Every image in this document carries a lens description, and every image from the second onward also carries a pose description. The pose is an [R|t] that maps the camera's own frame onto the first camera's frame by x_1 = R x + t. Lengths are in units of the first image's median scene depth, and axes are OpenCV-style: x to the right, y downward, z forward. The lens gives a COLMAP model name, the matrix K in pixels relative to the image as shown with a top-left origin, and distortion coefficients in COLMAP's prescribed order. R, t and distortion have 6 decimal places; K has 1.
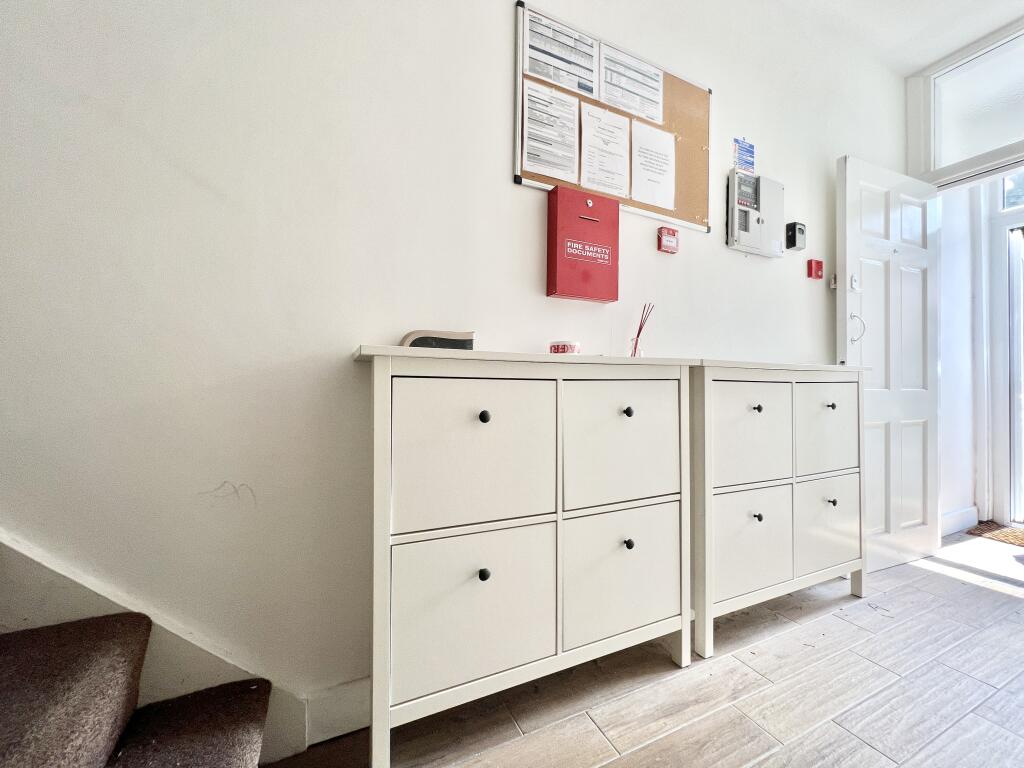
lens RADIAL K [[411.3, 0, 514.4], [0, 411.3, 386.0], [0, 0, 1]] dist [-0.000343, 0.000144]
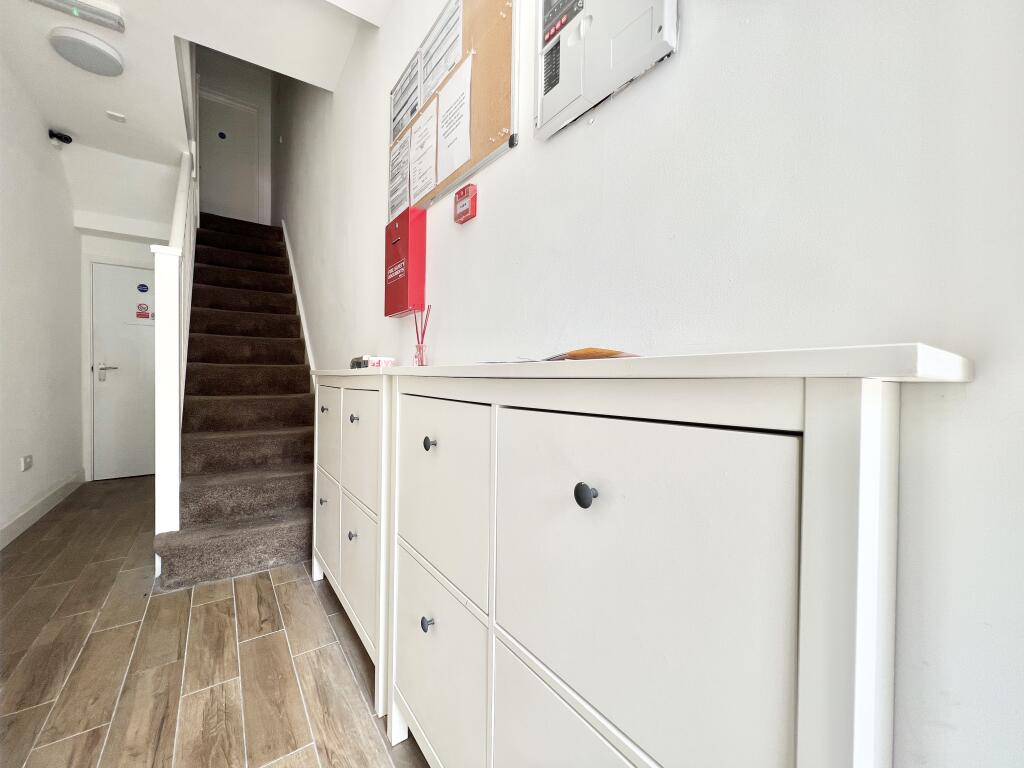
lens RADIAL K [[411.3, 0, 513.5], [0, 411.3, 378.4], [0, 0, 1]] dist [-0.000343, 0.000144]
pose [[0.182216, 0.008709, -0.983220, 1.306564], [-0.000229, 0.999961, 0.008814, -0.051088], [0.983258, -0.001381, 0.182211, 1.098816]]
